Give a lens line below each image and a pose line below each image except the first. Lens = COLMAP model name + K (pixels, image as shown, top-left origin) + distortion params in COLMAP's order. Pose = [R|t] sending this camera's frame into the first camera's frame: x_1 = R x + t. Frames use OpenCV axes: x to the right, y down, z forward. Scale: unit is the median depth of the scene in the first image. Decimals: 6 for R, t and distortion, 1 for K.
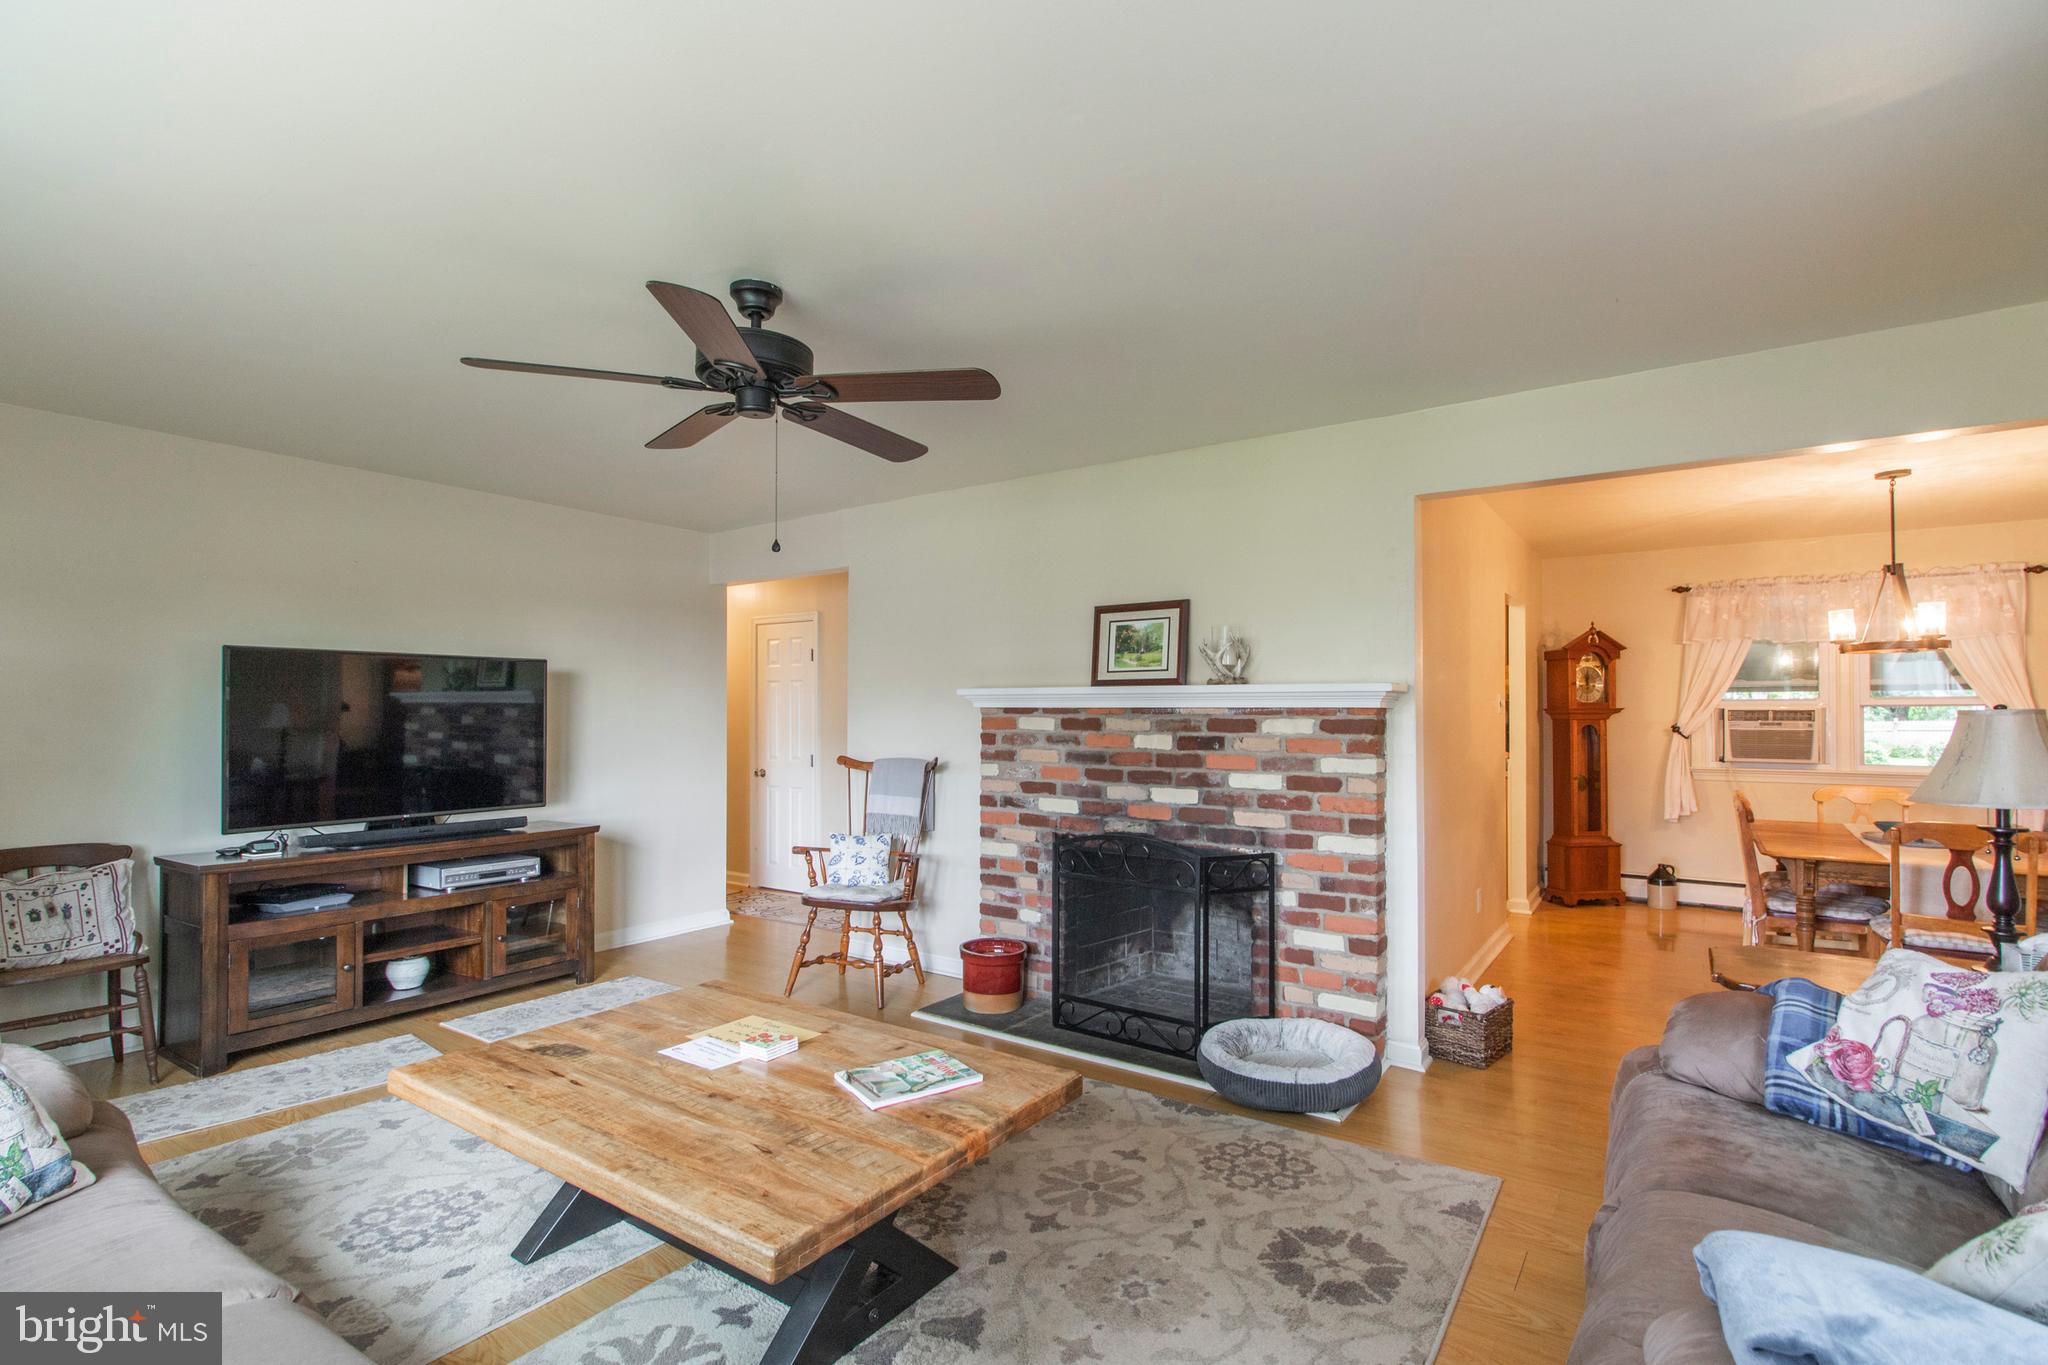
lens RADIAL K [[951.4, 0, 1040.5], [0, 951.4, 704.8], [0, 0, 1]] dist [0.003142, 0.000190]
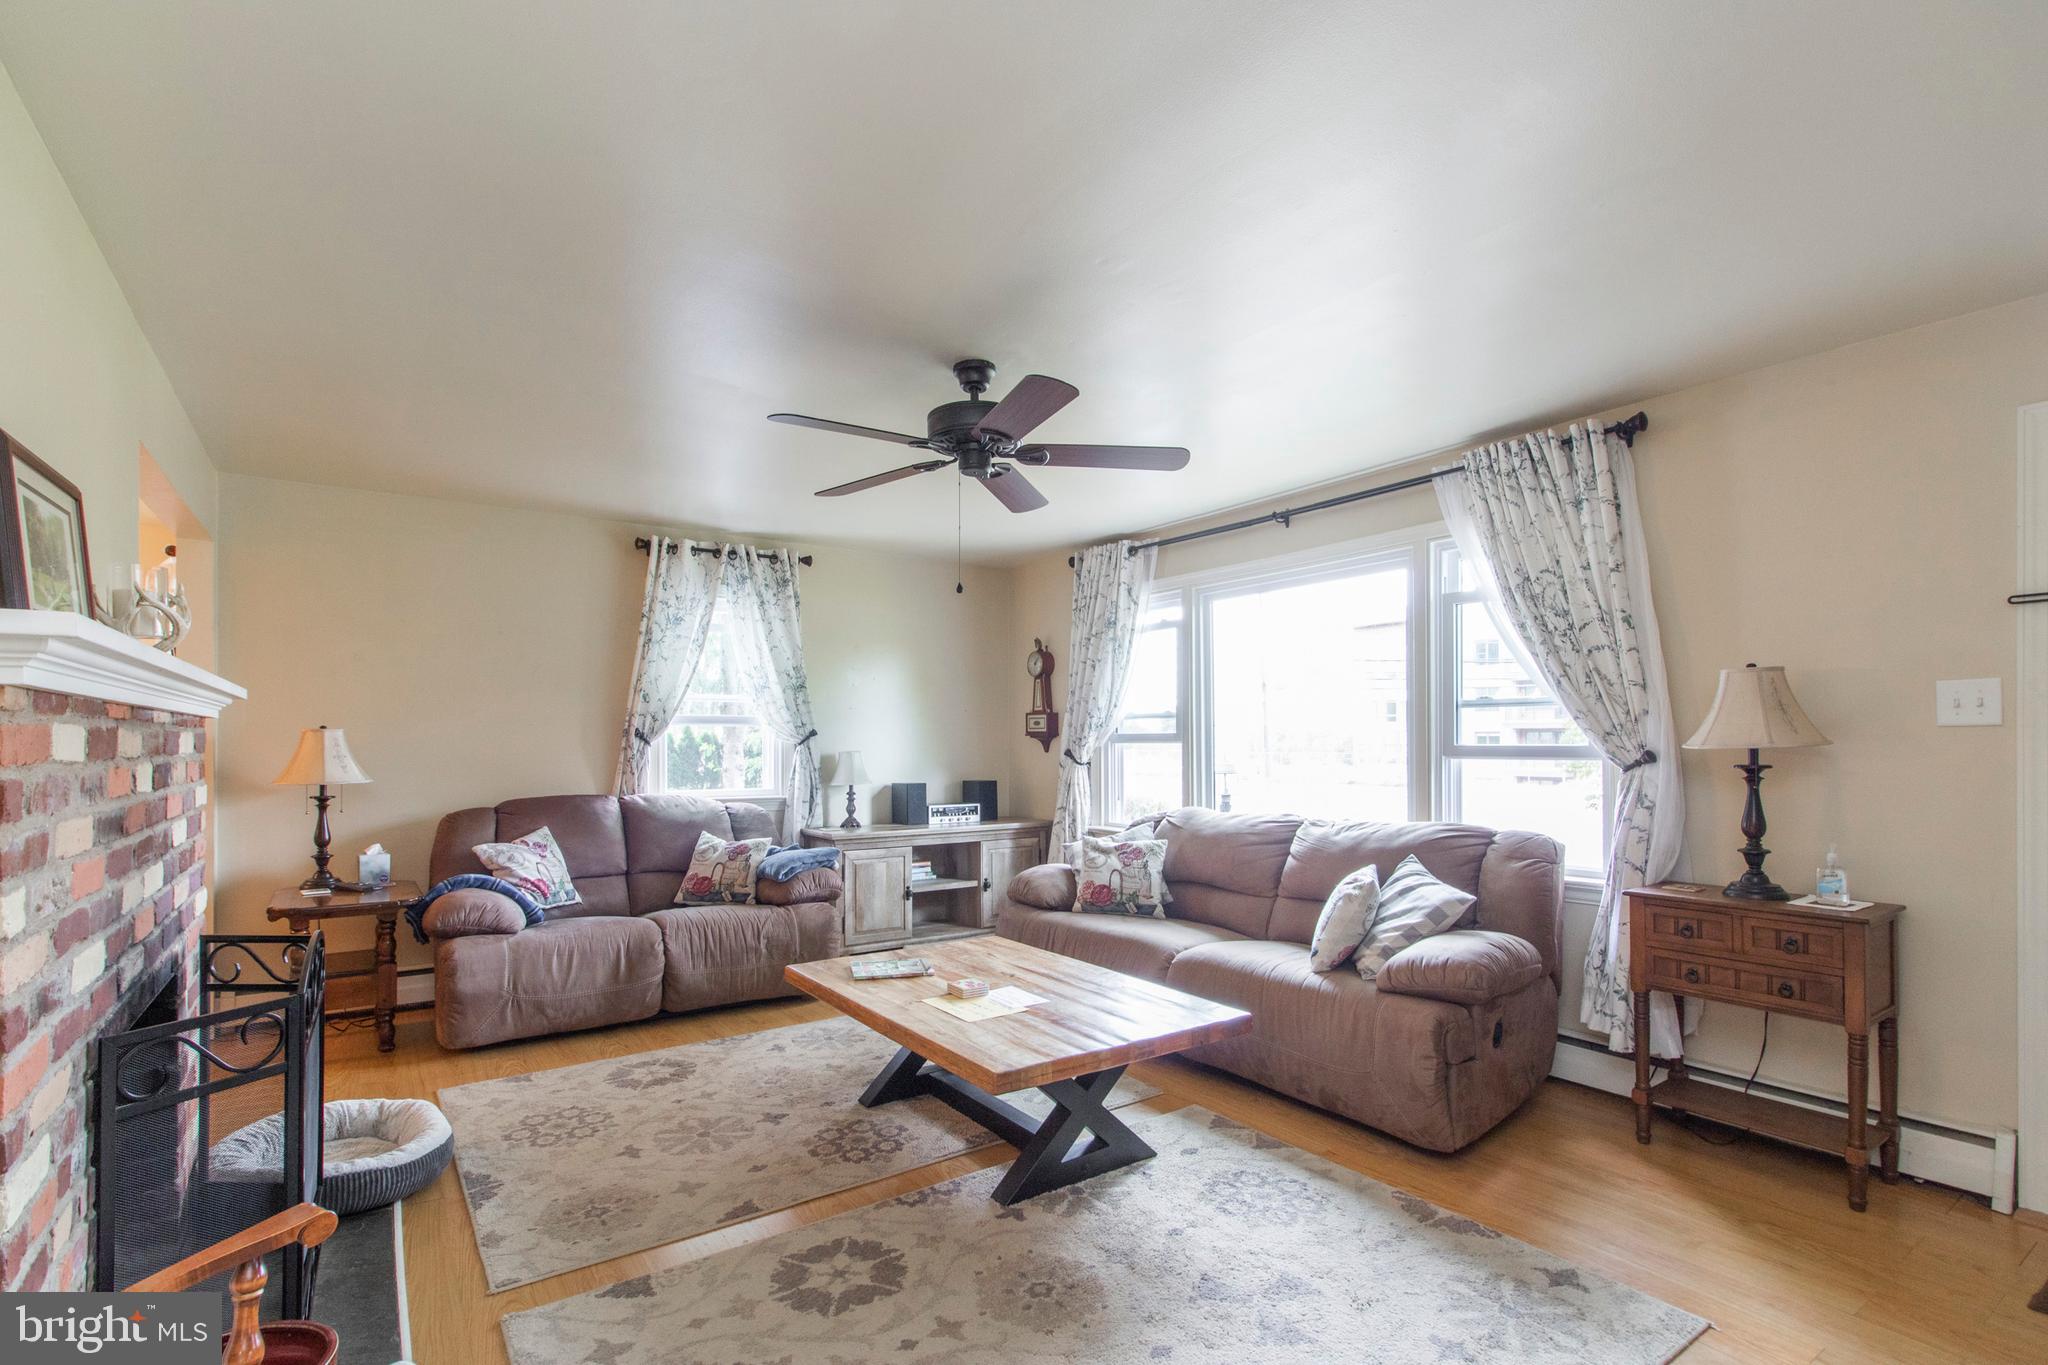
lens RADIAL K [[959.2, 0, 1032.2], [0, 959.2, 734.6], [0, 0, 1]] dist [-0.000291, -0.000202]
pose [[-0.939970, 0.002640, 0.341247, -0.448500], [-0.002682, 0.999882, -0.015124, 0.020572], [-0.341247, -0.015131, -0.939852, 1.218919]]
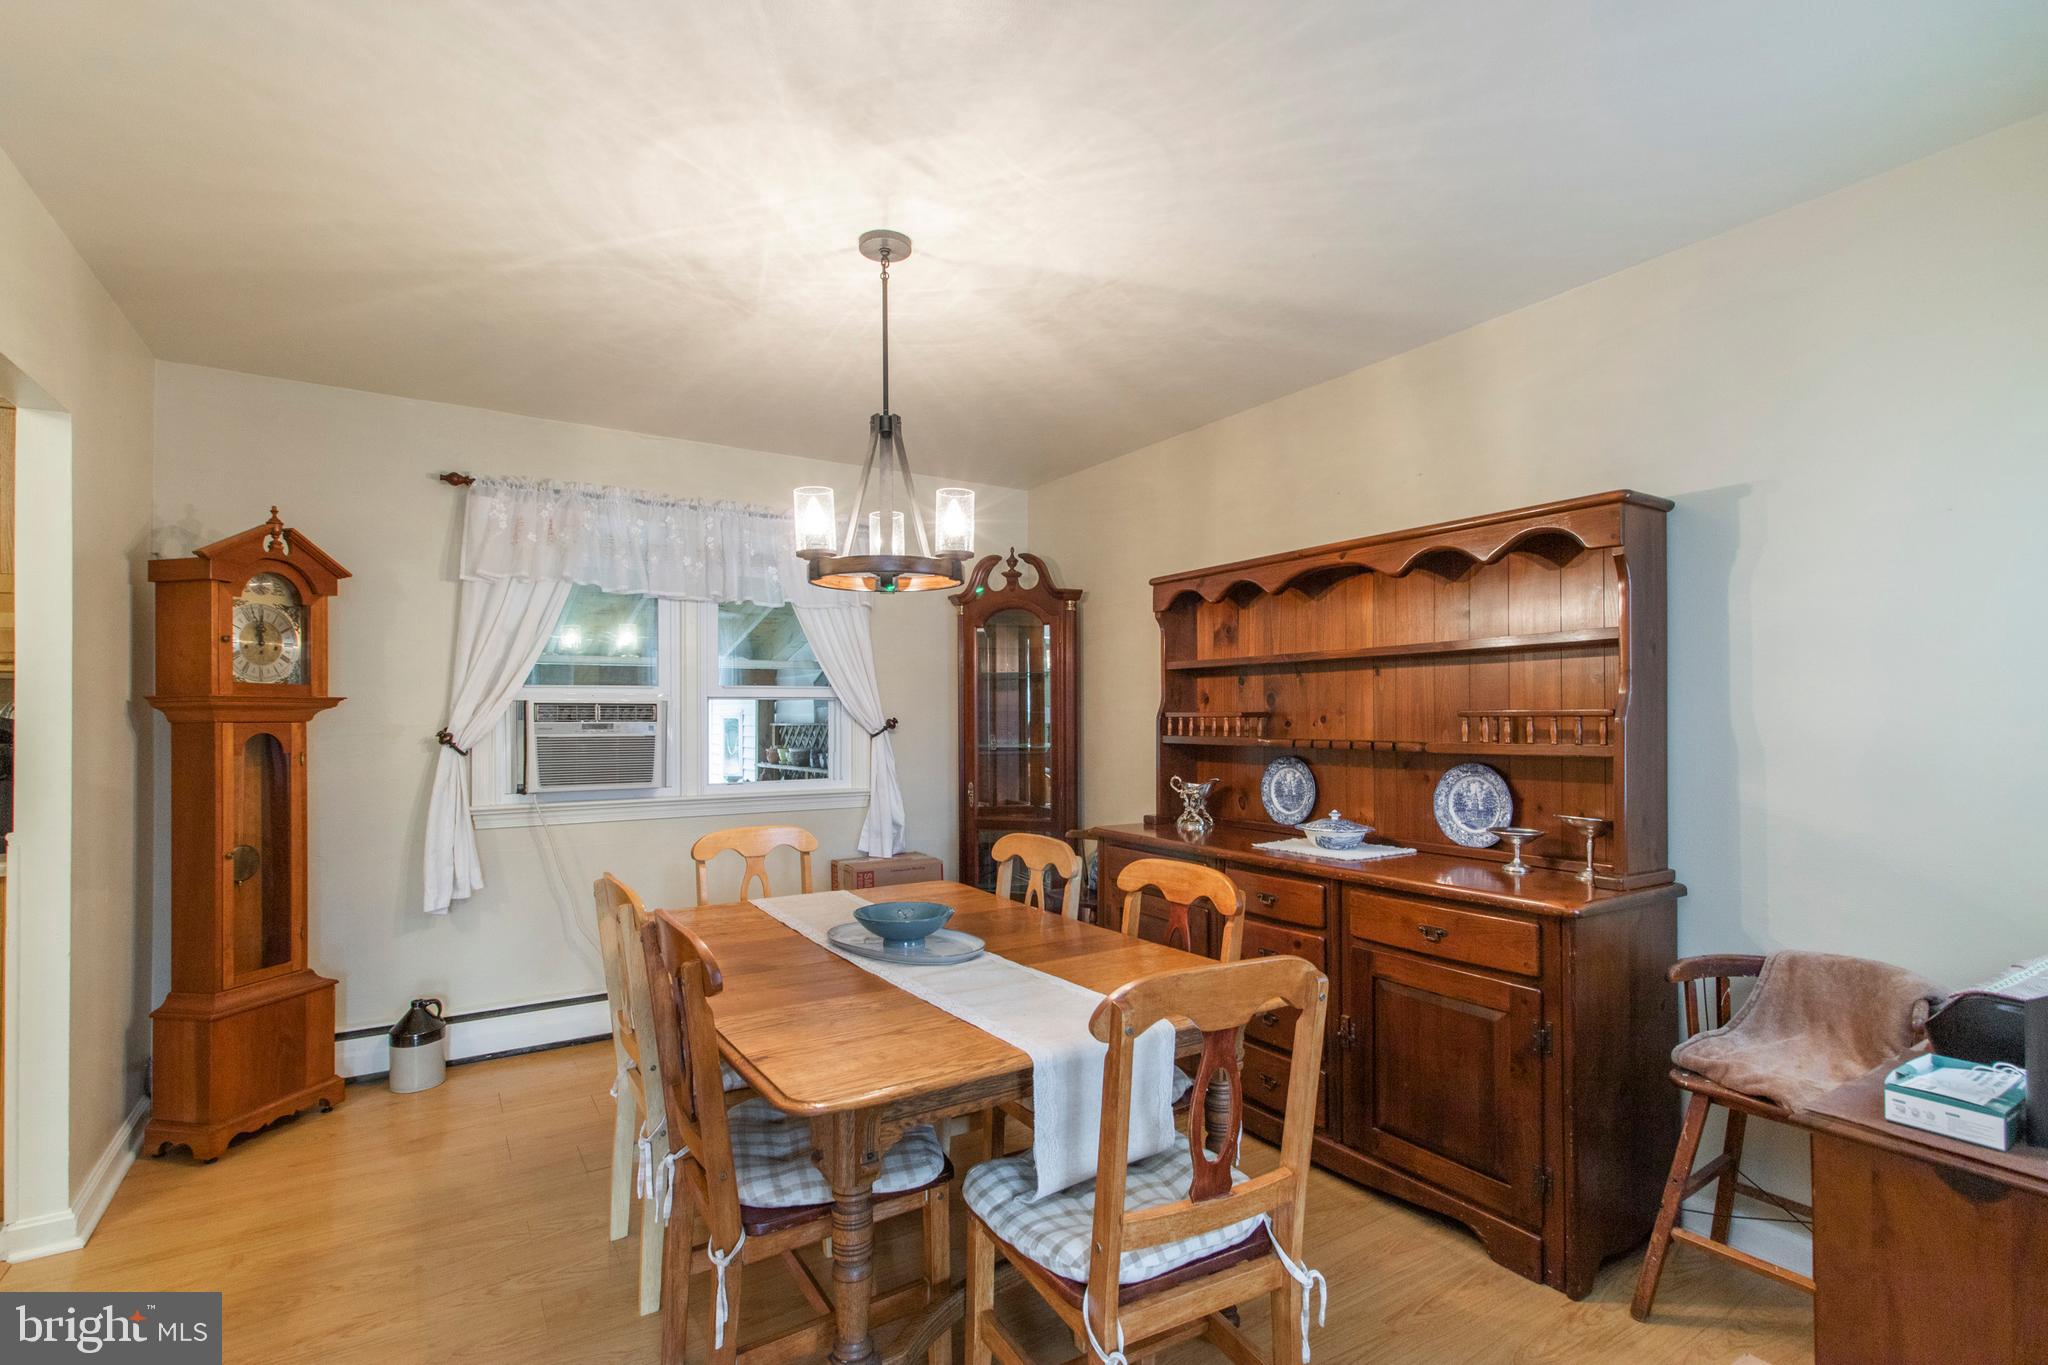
lens RADIAL K [[940.8, 0, 1011.5], [0, 940.8, 713.4], [0, 0, 1]] dist [0.000595, 0.000086]
pose [[0.388658, 0.003329, 0.921376, 0.454959], [-0.005426, 0.999984, -0.001324, 0.015901], [-0.921366, -0.004484, 0.388670, 0.751429]]
